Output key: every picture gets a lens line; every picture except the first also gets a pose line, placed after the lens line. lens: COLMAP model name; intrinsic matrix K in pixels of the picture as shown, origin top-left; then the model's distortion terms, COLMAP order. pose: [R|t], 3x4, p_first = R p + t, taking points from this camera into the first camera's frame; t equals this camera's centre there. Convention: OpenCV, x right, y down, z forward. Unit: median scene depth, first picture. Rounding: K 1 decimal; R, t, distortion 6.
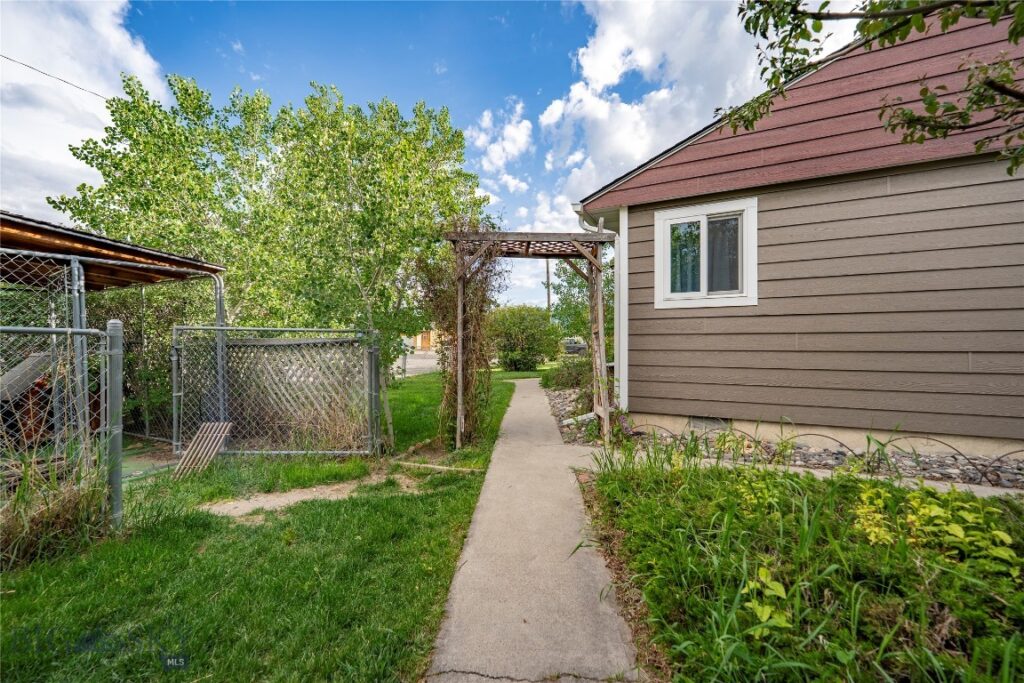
lens RADIAL K [[419.9, 0, 512.0], [0, 419.9, 341.5], [0, 0, 1]] dist [0.000007, -0.000023]
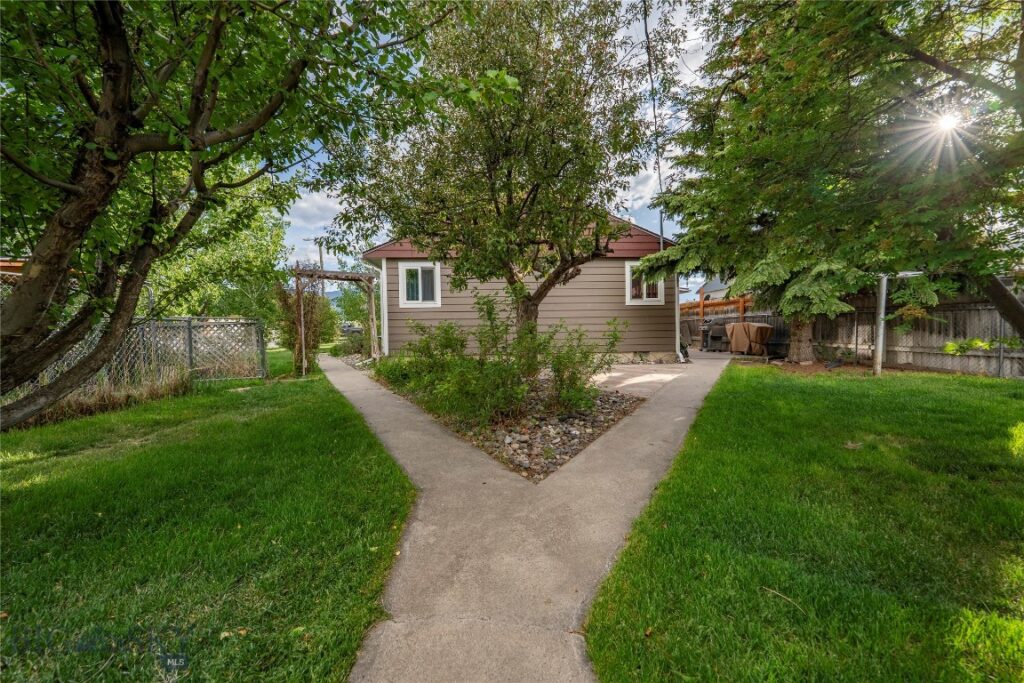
lens RADIAL K [[419.9, 0, 512.0], [0, 419.9, 341.5], [0, 0, 1]] dist [0.000007, -0.000023]
pose [[0.860916, -0.030381, 0.507839, -0.265869], [0.011876, 0.999143, 0.039640, 0.017135], [-0.508608, -0.028095, 0.860540, -1.163694]]
